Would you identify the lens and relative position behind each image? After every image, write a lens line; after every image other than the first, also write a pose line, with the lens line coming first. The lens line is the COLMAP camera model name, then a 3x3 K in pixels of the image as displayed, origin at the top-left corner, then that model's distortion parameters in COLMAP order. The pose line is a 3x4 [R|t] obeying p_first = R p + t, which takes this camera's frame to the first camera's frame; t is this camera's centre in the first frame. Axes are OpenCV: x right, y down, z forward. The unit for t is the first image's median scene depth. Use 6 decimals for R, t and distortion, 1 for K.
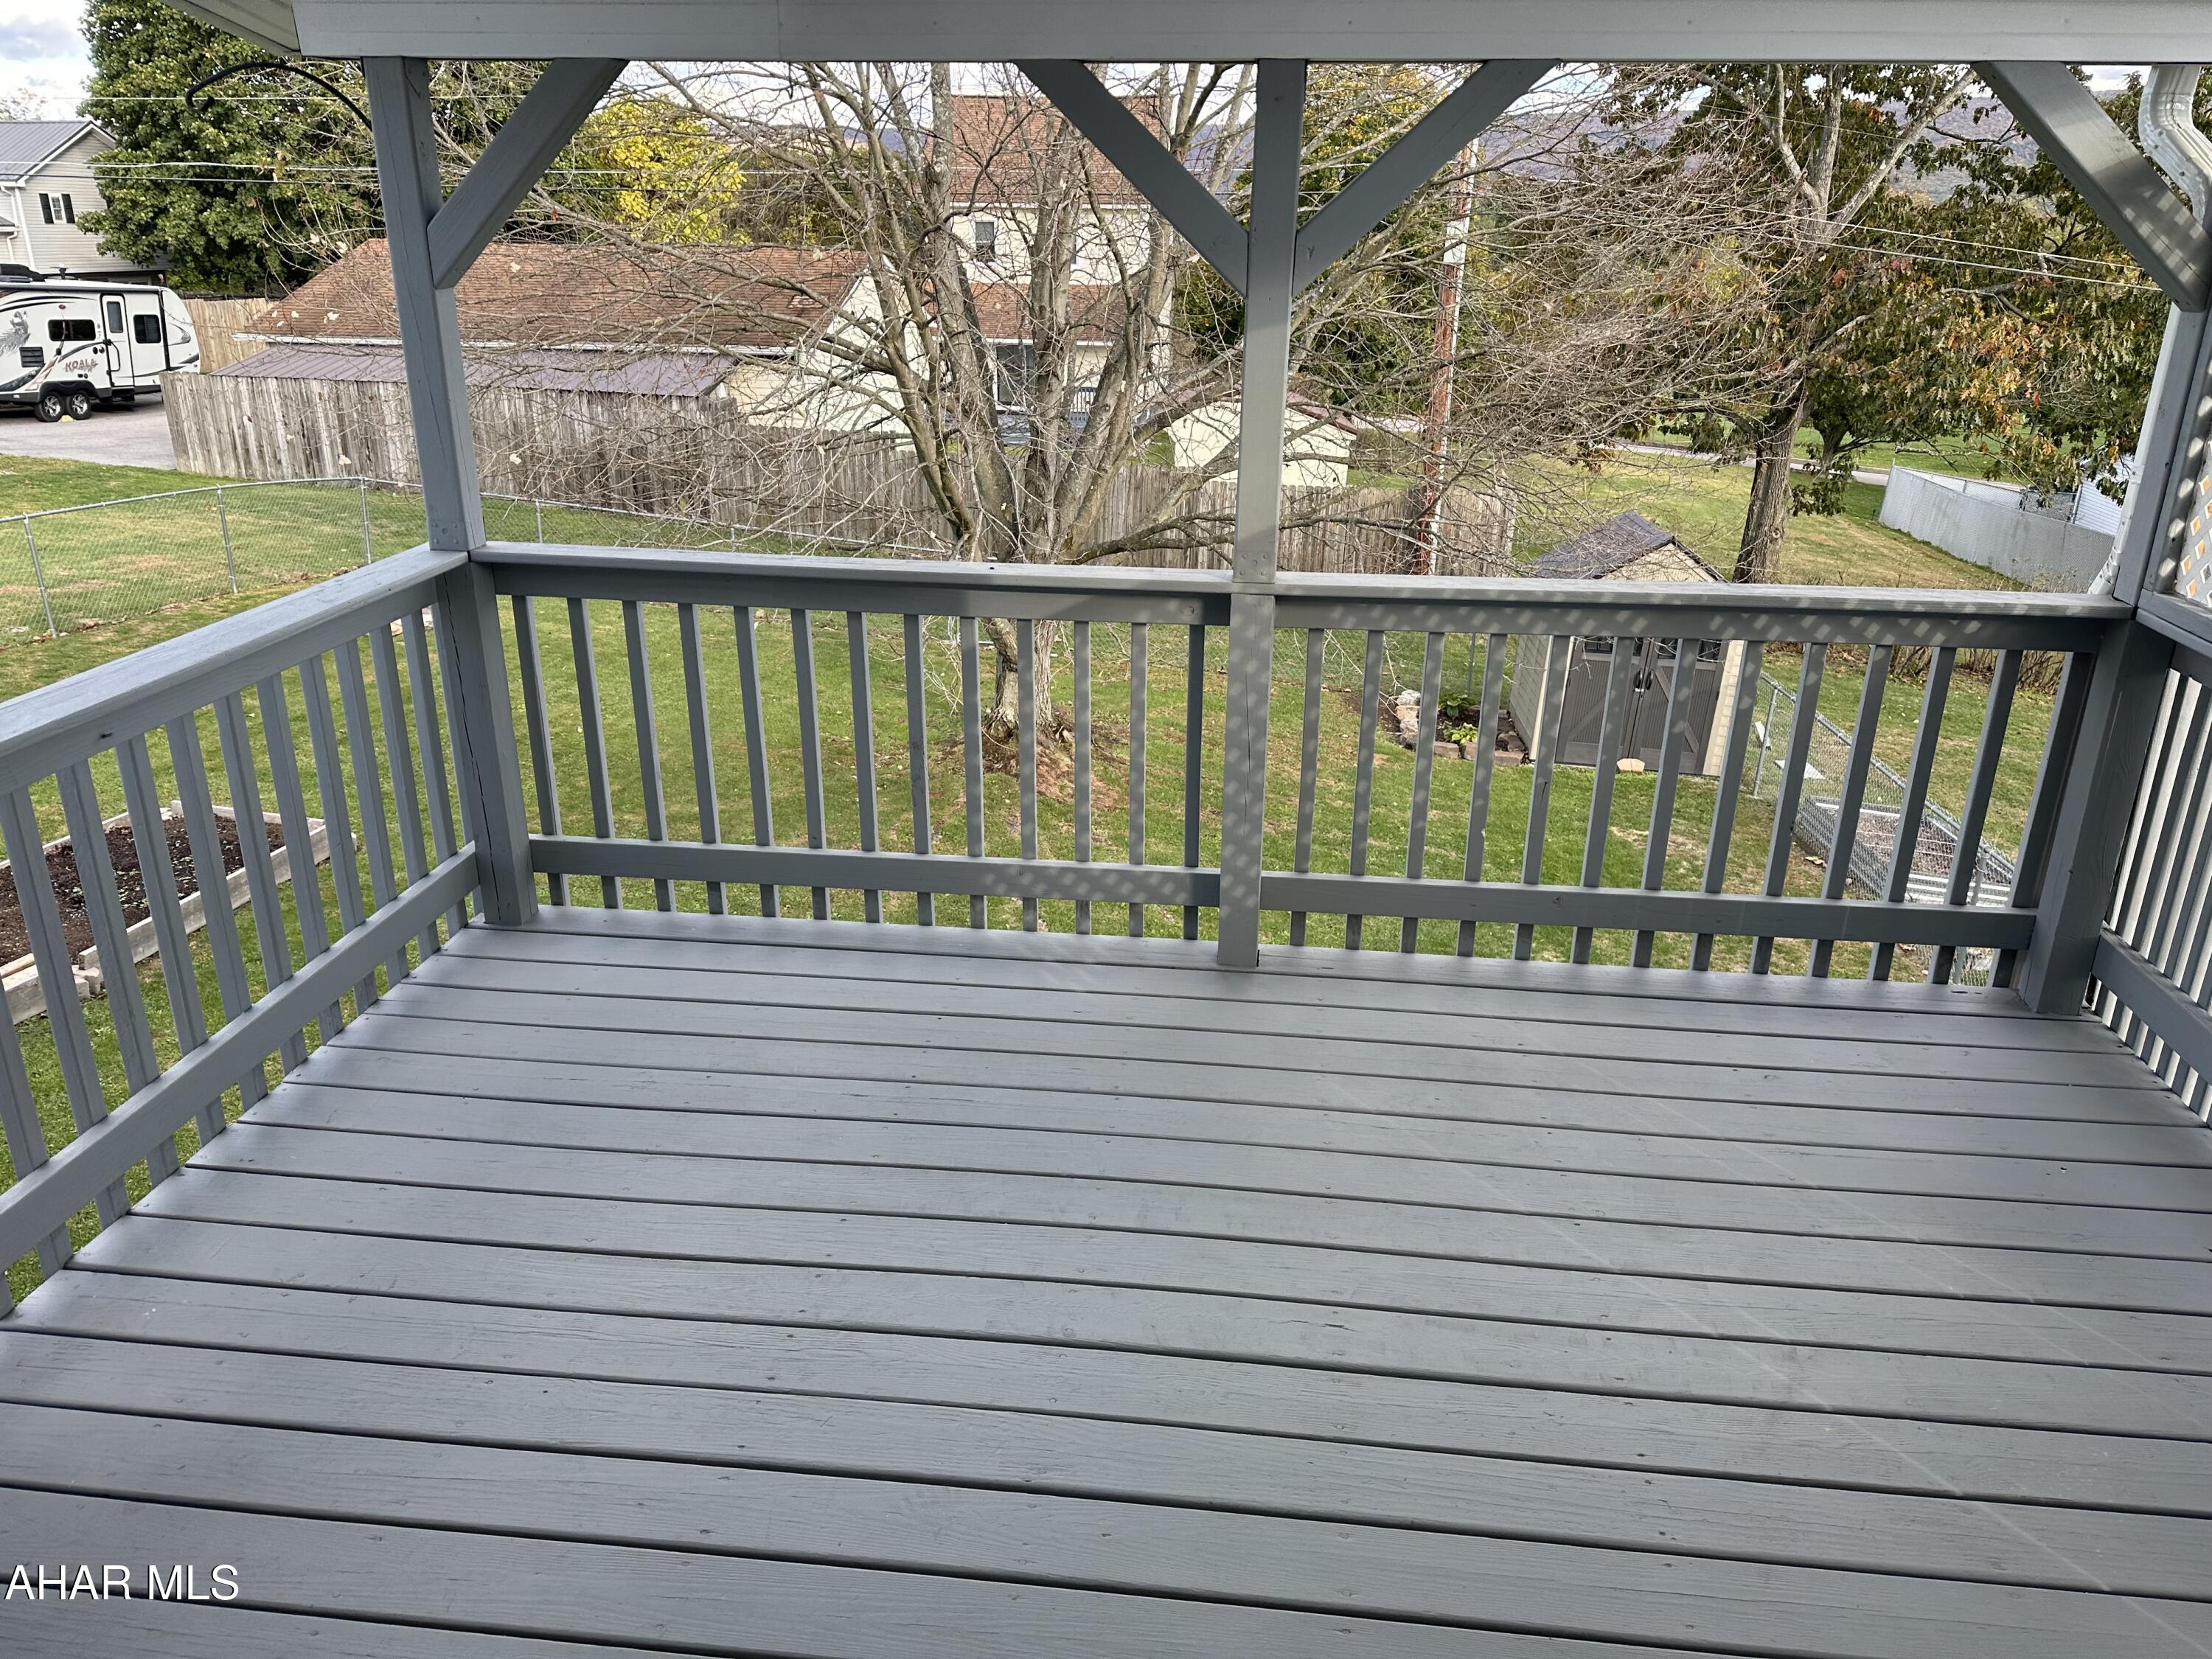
lens RADIAL K [[1540.0, 0, 1112.4], [0, 1540.0, 835.4], [0, 0, 1]] dist [0.032083, -0.045707]
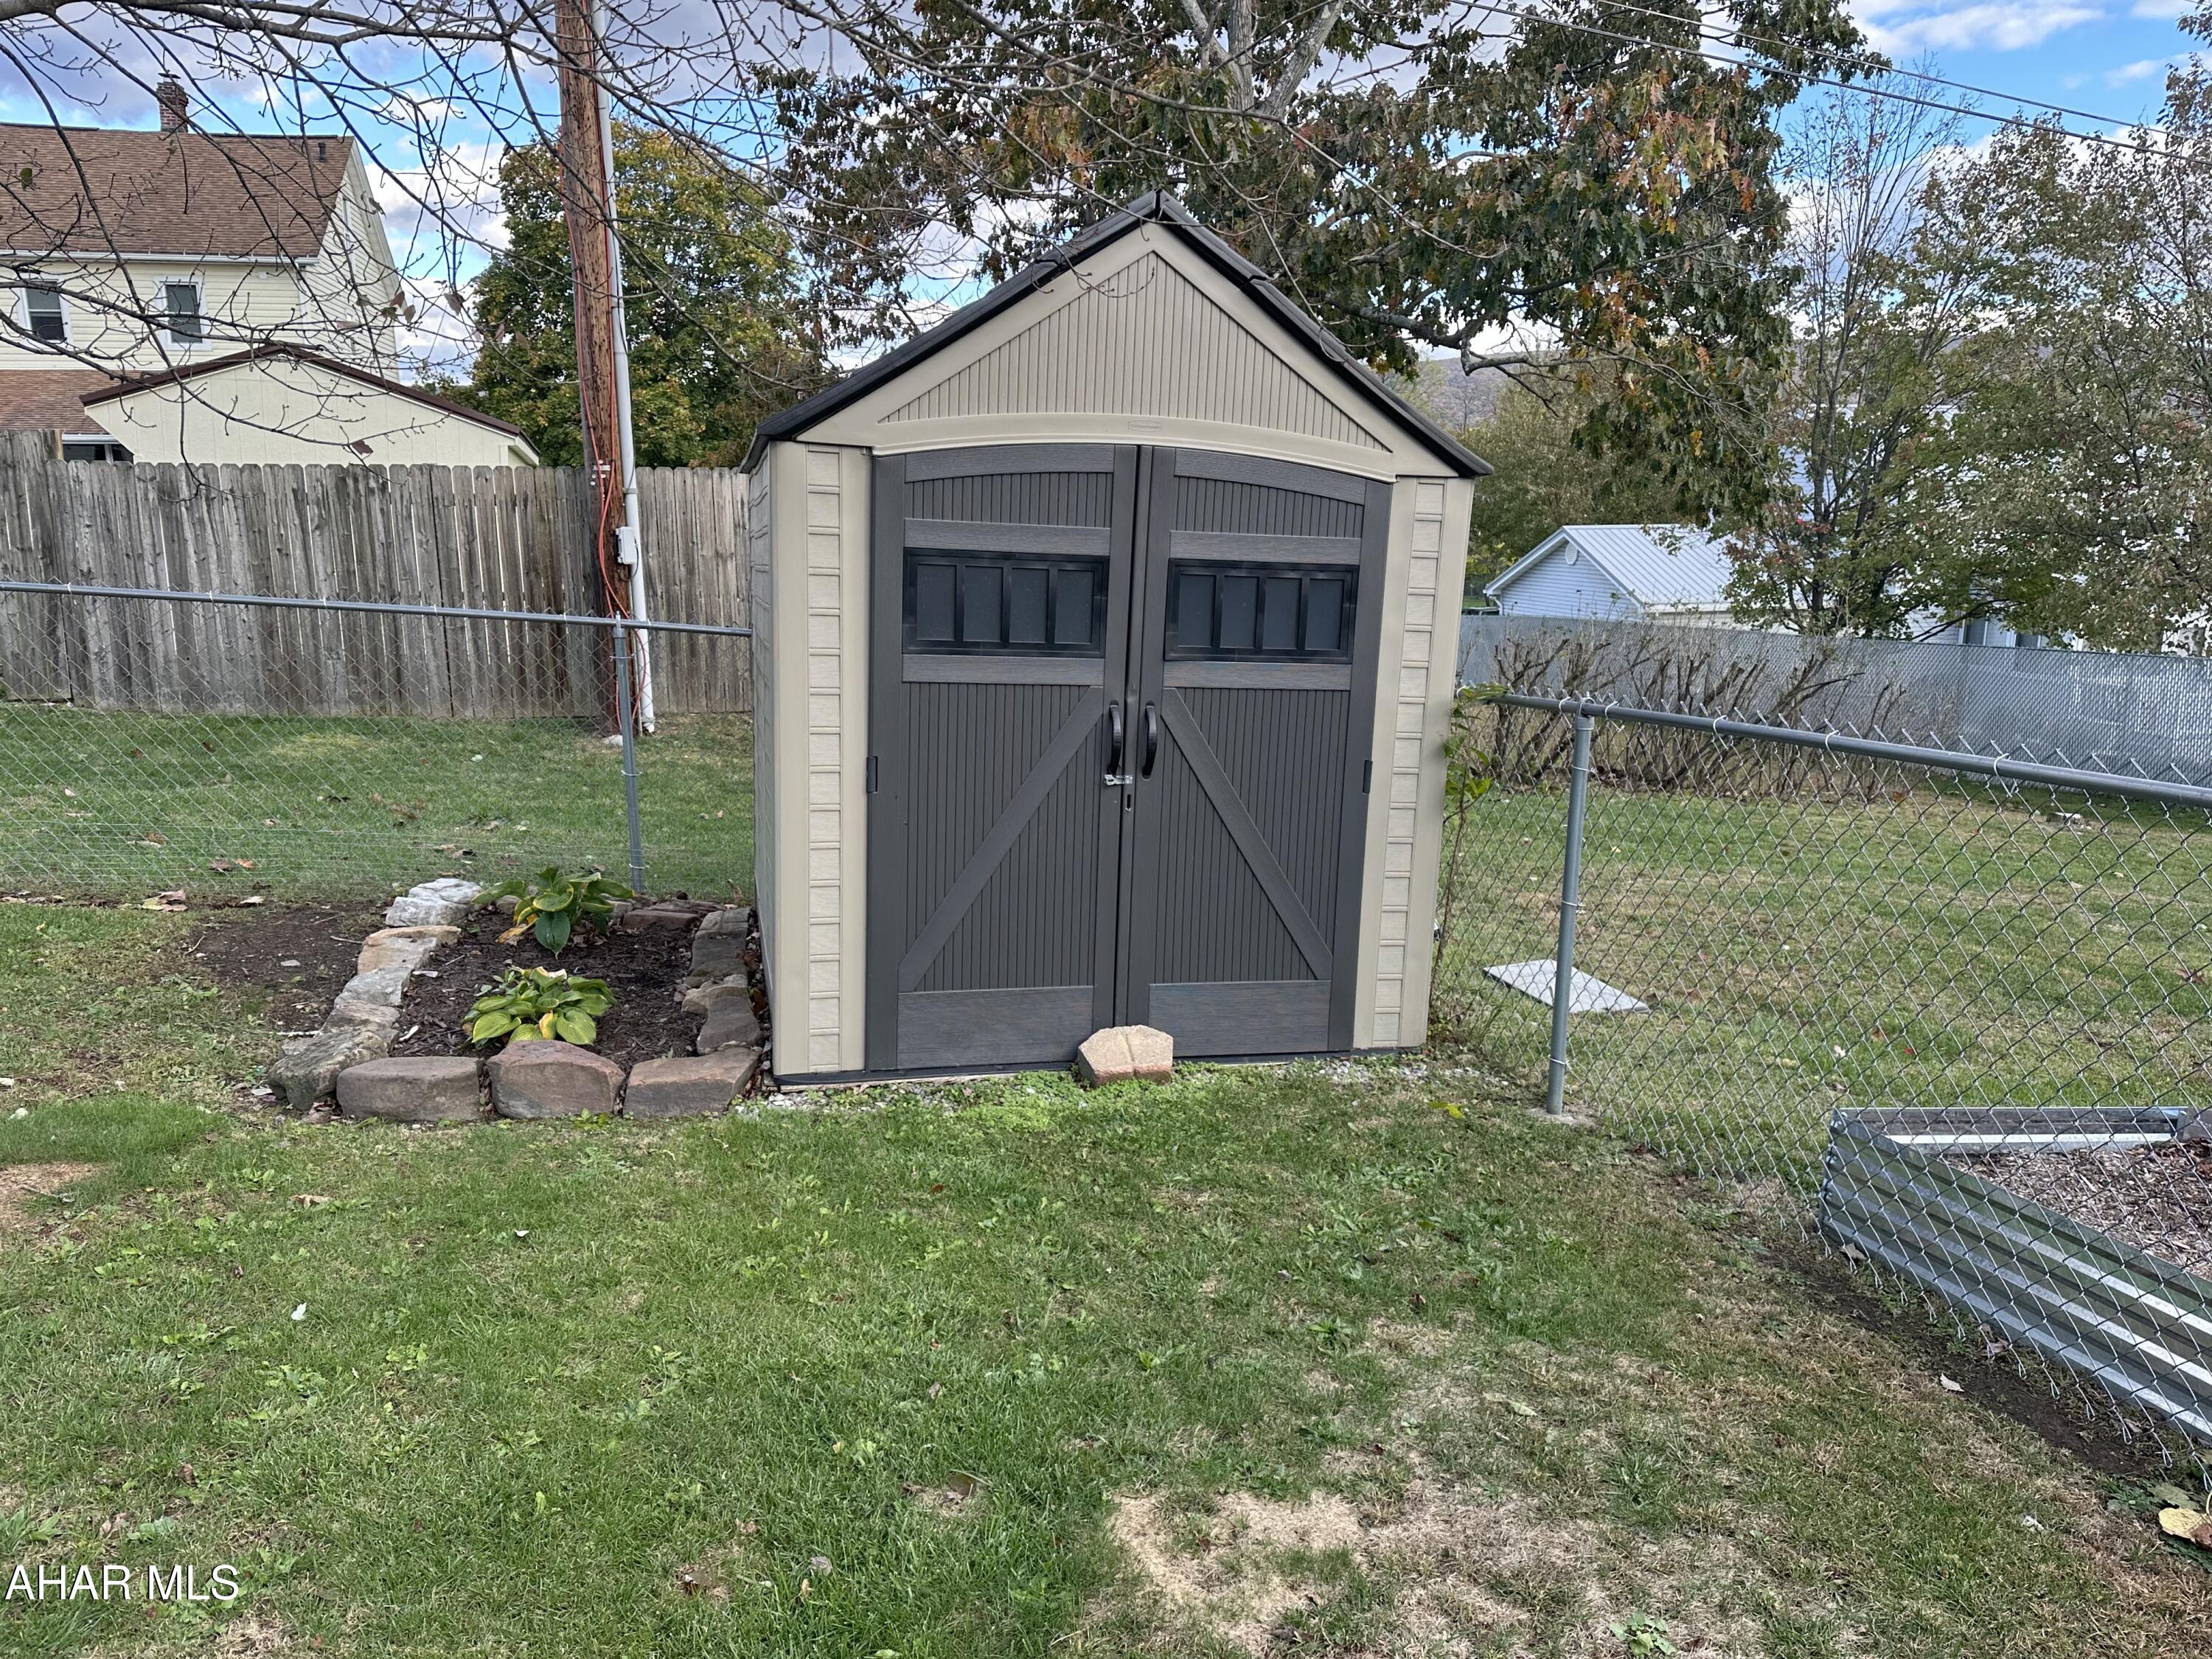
lens RADIAL K [[1540.0, 0, 1096.5], [0, 1540.0, 835.5], [0, 0, 1]] dist [0.032083, -0.045707]
pose [[0.931044, -0.092920, 0.352879, 0.134177], [0.143977, 0.982124, -0.121260, -0.028862], [-0.335303, 0.163704, 0.927778, 0.419842]]
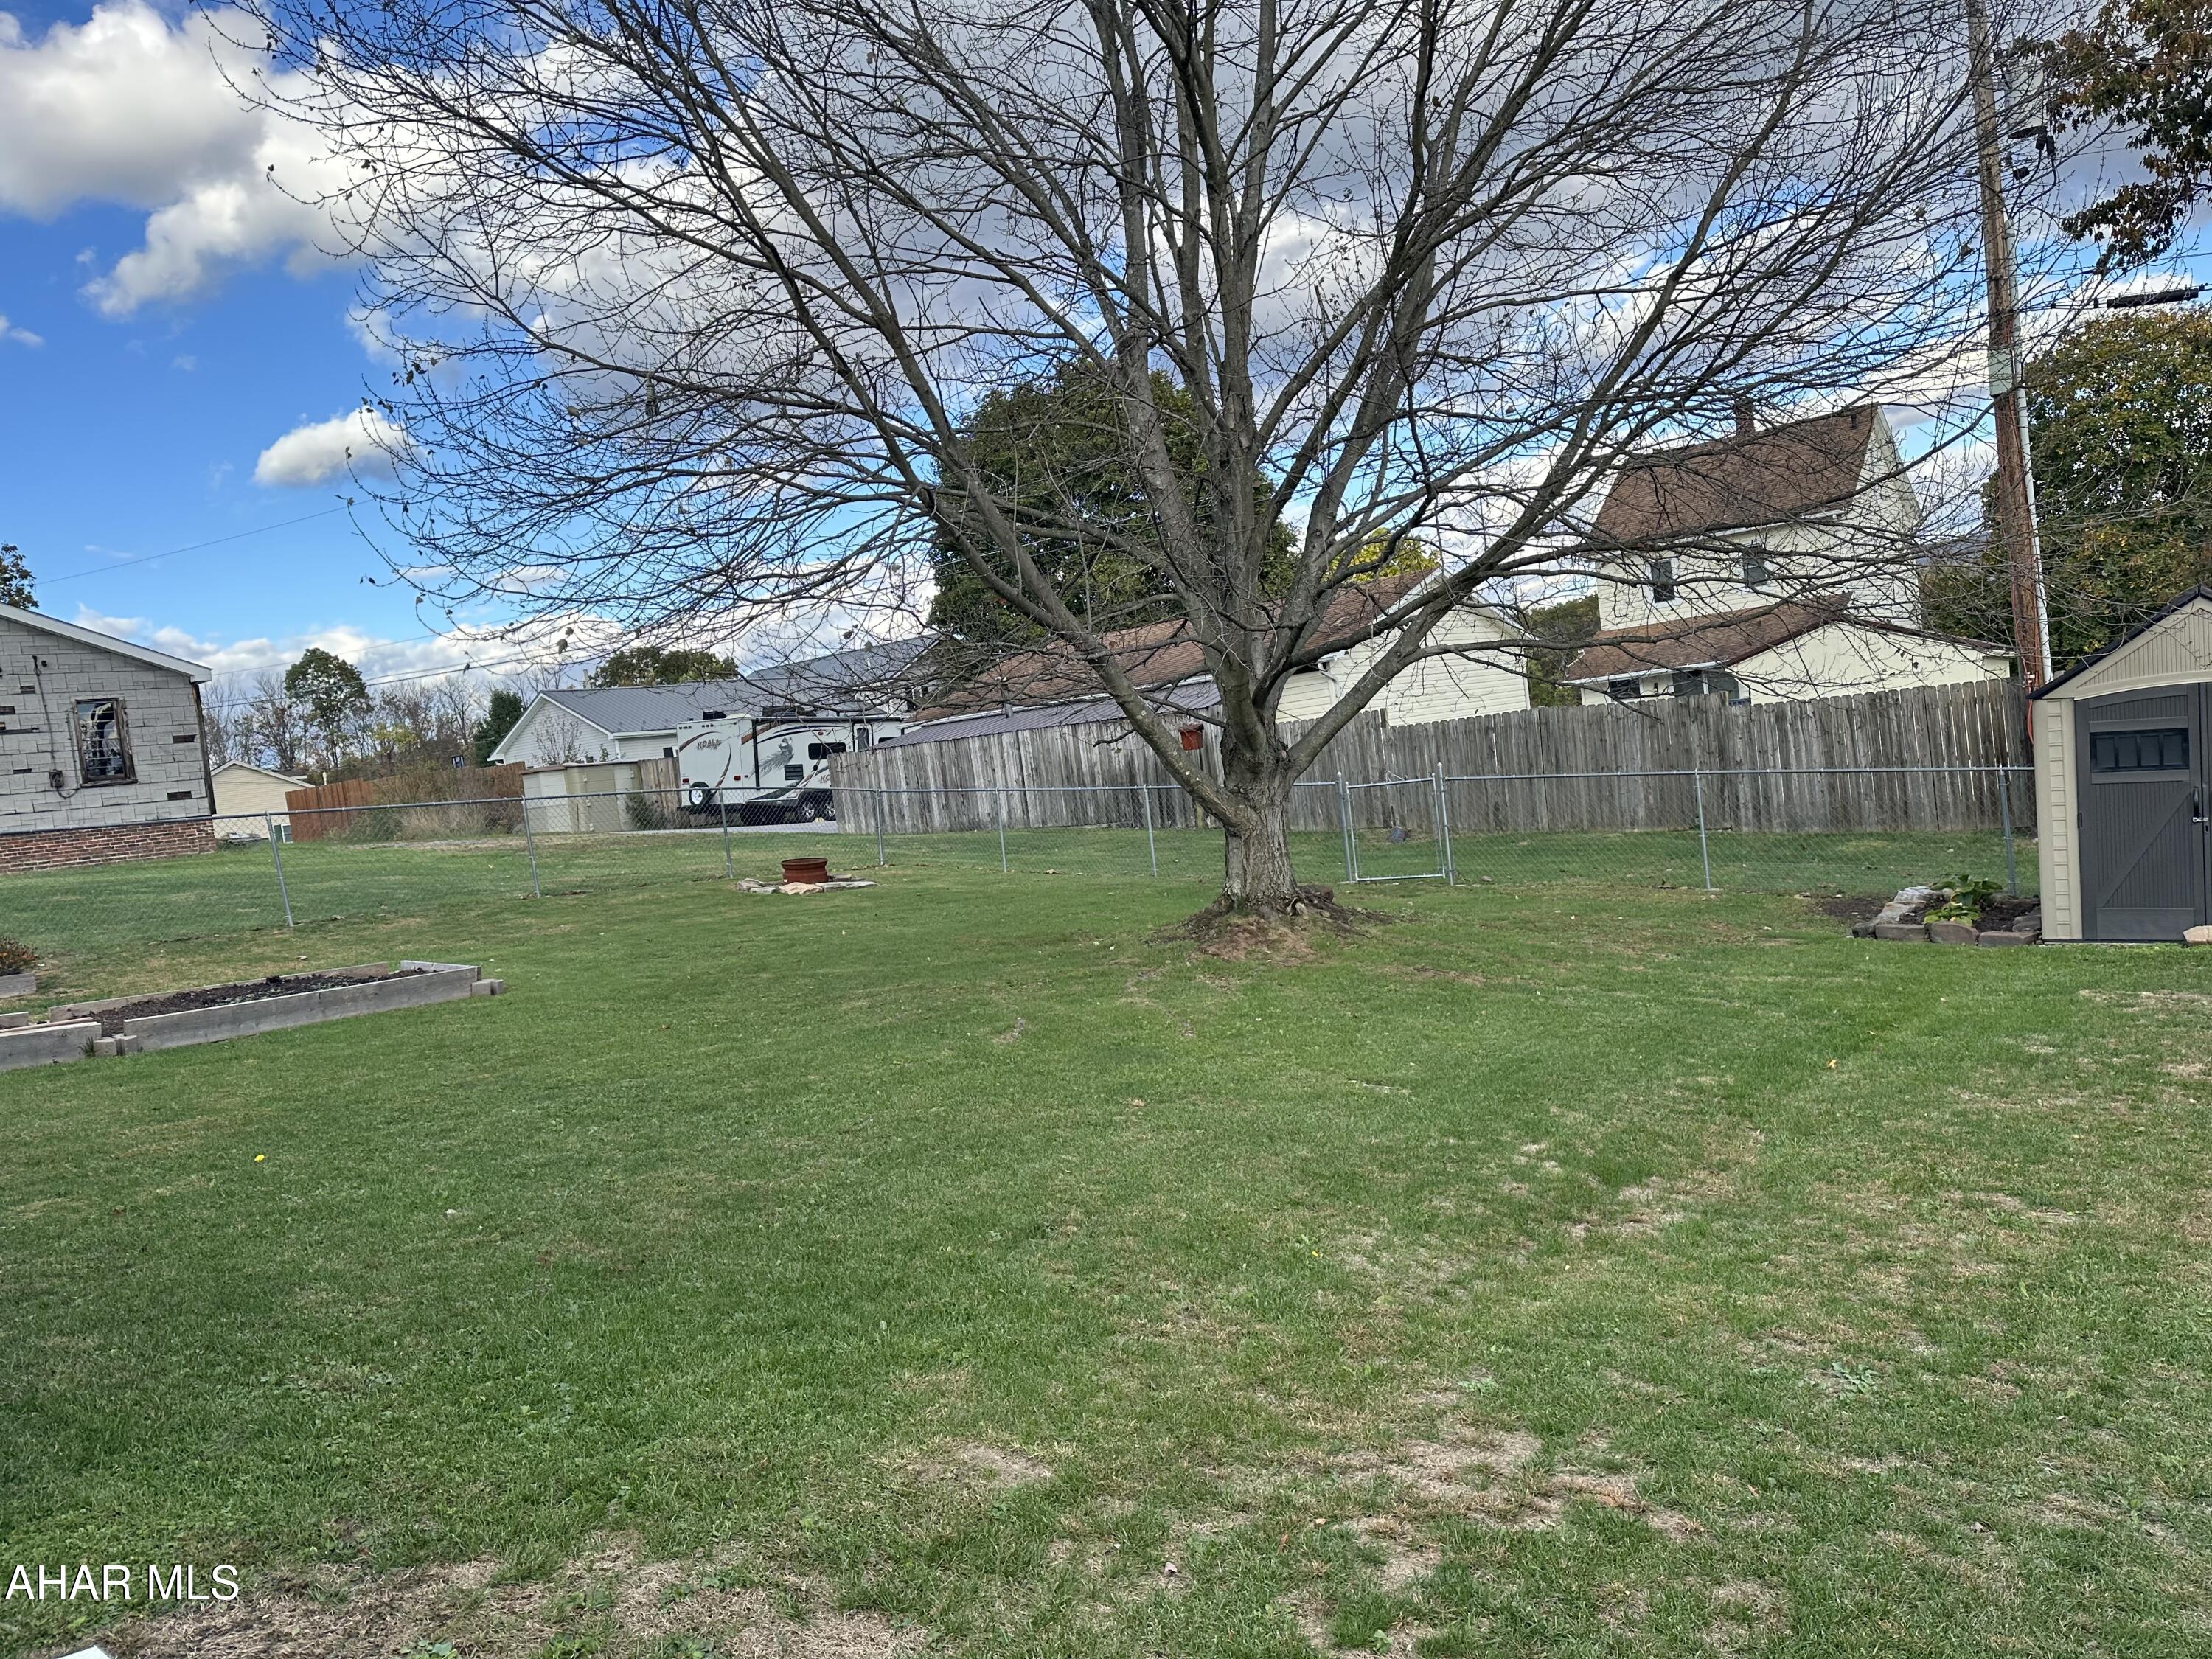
lens RADIAL K [[1540.0, 0, 1111.8], [0, 1540.0, 821.1], [0, 0, 1]] dist [0.032083, -0.045707]
pose [[0.855254, -0.102466, -0.507977, 0.156792], [-0.050033, 0.959349, -0.277753, 0.064435], [0.515787, 0.262965, 0.815361, 0.122236]]
